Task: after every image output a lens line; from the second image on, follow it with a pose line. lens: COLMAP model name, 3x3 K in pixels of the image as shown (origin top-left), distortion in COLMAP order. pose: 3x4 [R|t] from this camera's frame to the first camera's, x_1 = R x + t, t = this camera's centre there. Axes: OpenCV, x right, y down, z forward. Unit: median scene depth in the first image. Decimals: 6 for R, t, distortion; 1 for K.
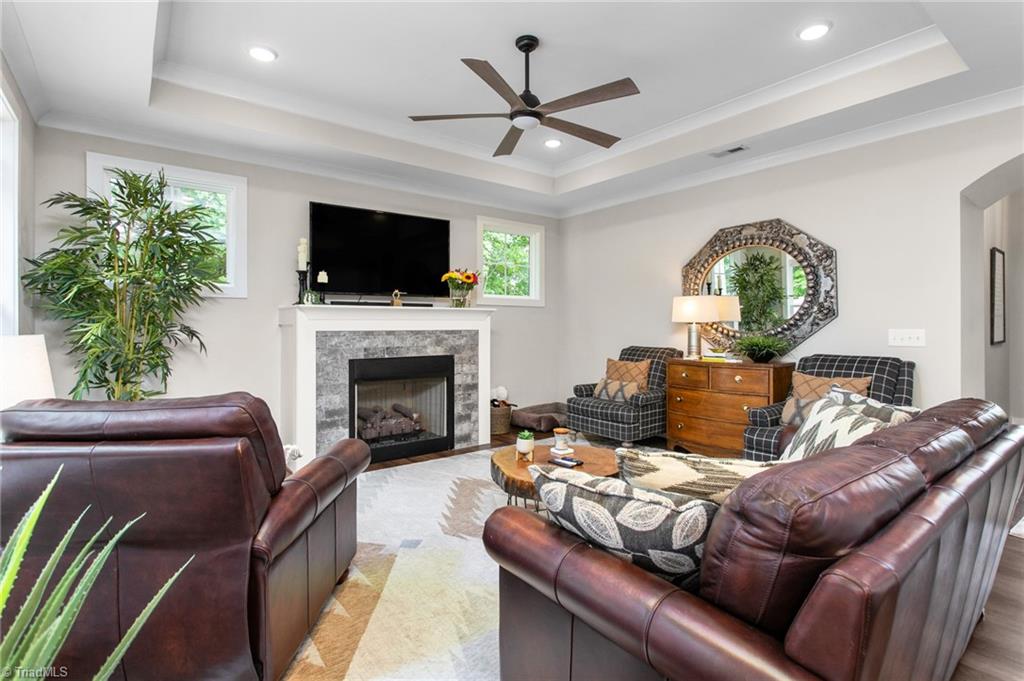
lens RADIAL K [[497.8, 0, 520.9], [0, 497.8, 323.7], [0, 0, 1]] dist [0.002557, 0.000755]
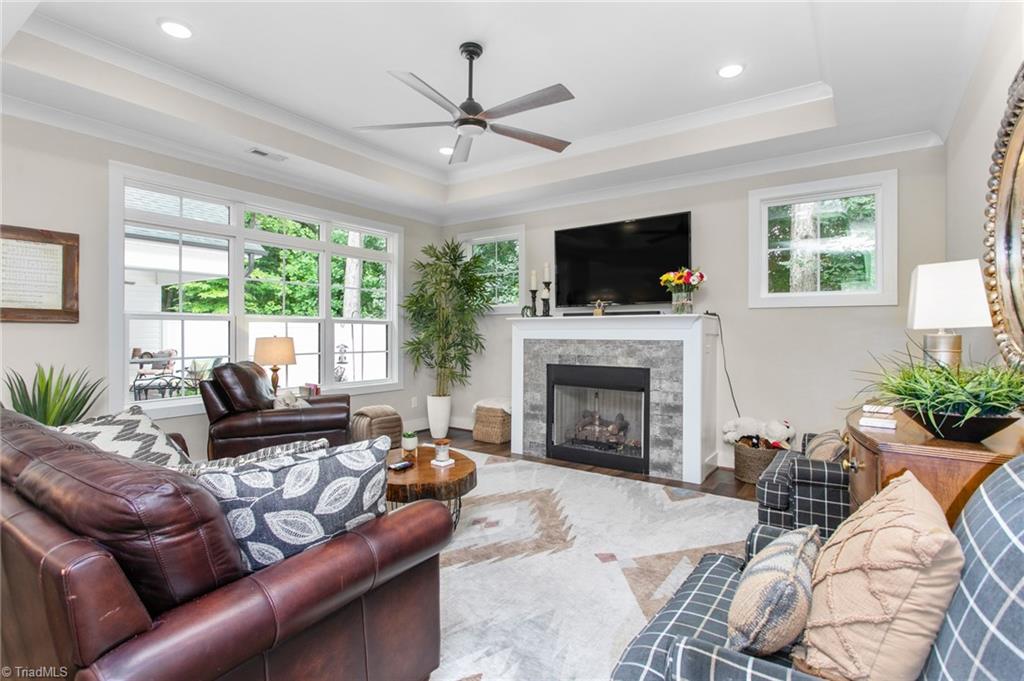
lens RADIAL K [[497.8, 0, 514.6], [0, 497.8, 335.2], [0, 0, 1]] dist [0.002557, 0.000755]
pose [[0.297792, 0.003750, -0.954623, 0.650230], [-0.002103, 0.999992, 0.003272, 0.001634], [0.954628, 0.001033, 0.297798, 0.520261]]
